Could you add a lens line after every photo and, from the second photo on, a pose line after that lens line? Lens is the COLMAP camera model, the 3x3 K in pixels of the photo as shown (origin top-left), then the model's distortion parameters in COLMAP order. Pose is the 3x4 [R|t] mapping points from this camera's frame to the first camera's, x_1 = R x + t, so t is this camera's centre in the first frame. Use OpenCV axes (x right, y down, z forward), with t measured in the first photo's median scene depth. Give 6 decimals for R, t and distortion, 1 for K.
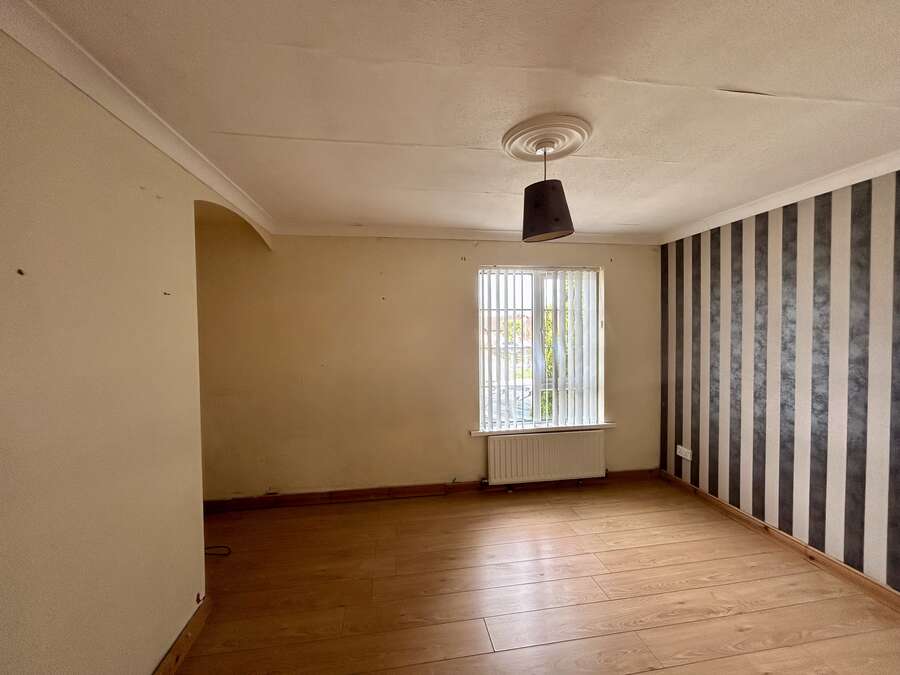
lens RADIAL K [[362.2, 0, 448.6], [0, 362.2, 336.4], [0, 0, 1]] dist [-0.000667, 0.000223]
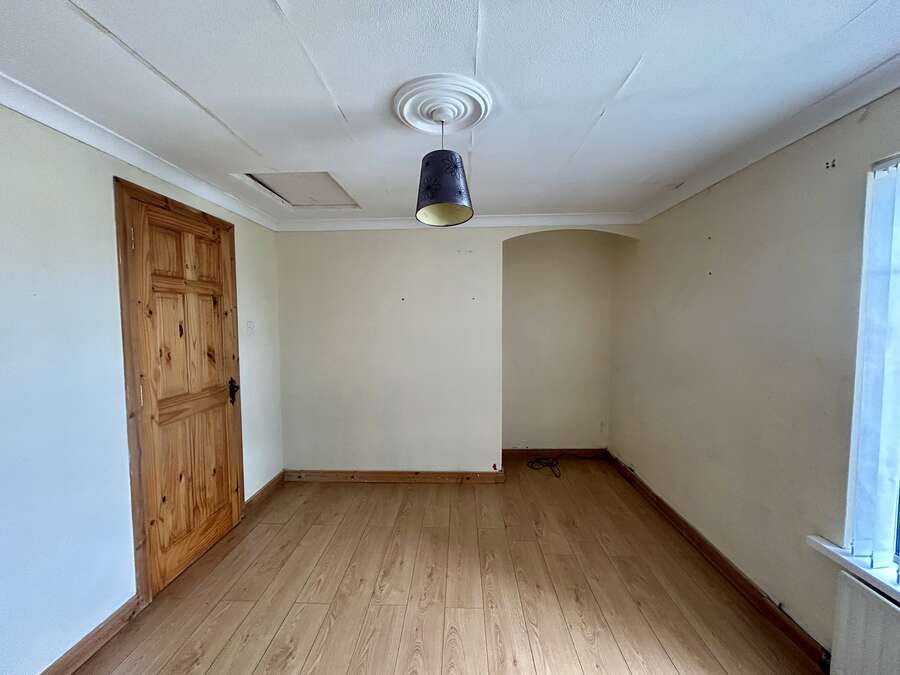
lens RADIAL K [[362.2, 0, 448.4], [0, 362.2, 338.3], [0, 0, 1]] dist [-0.000667, 0.000223]
pose [[-0.189160, 0.069065, -0.979514, 0.666616], [-0.023131, 0.996933, 0.074761, -0.019332], [0.981674, 0.036799, -0.186983, 0.686800]]
